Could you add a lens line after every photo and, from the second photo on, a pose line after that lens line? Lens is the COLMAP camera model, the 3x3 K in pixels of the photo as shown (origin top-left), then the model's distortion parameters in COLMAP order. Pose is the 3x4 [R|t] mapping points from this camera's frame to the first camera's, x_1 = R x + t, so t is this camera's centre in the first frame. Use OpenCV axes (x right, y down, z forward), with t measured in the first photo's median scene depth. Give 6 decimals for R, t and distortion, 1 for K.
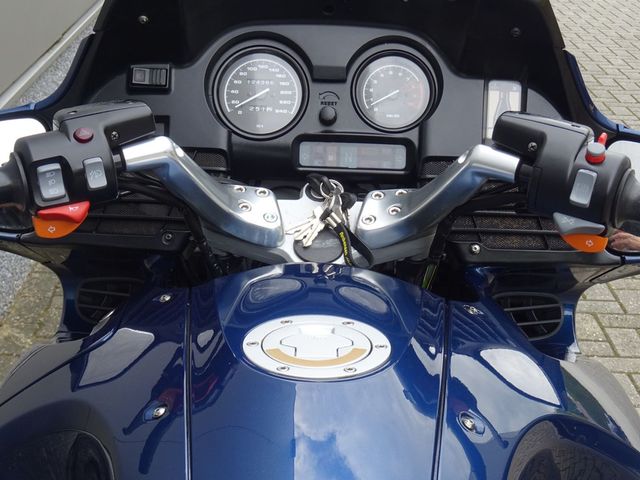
lens RADIAL K [[1228.0, 0, 320.0], [0, 1228.0, 240.0], [0, 0, 1]] dist [0.011142, 0.028818]
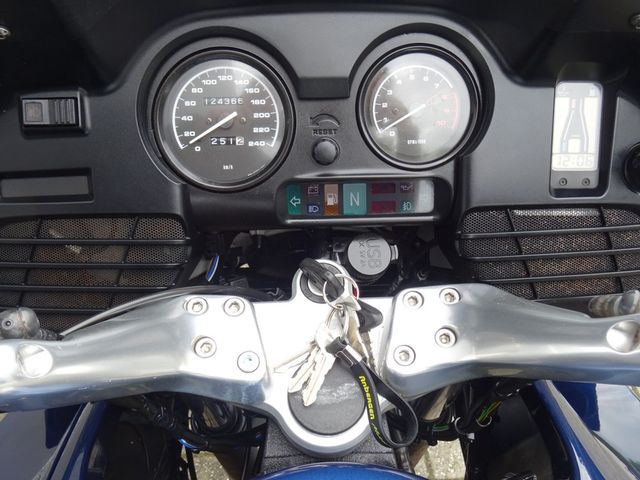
lens RADIAL K [[620.1, 0, 320.0], [0, 620.1, 240.0], [0, 0, 1]] dist [0.001568, -0.005841]
pose [[0.998137, -0.058664, 0.016746, -0.004980], [0.051576, 0.958034, 0.281976, -0.151163], [-0.032585, -0.280587, 0.959275, 0.651141]]
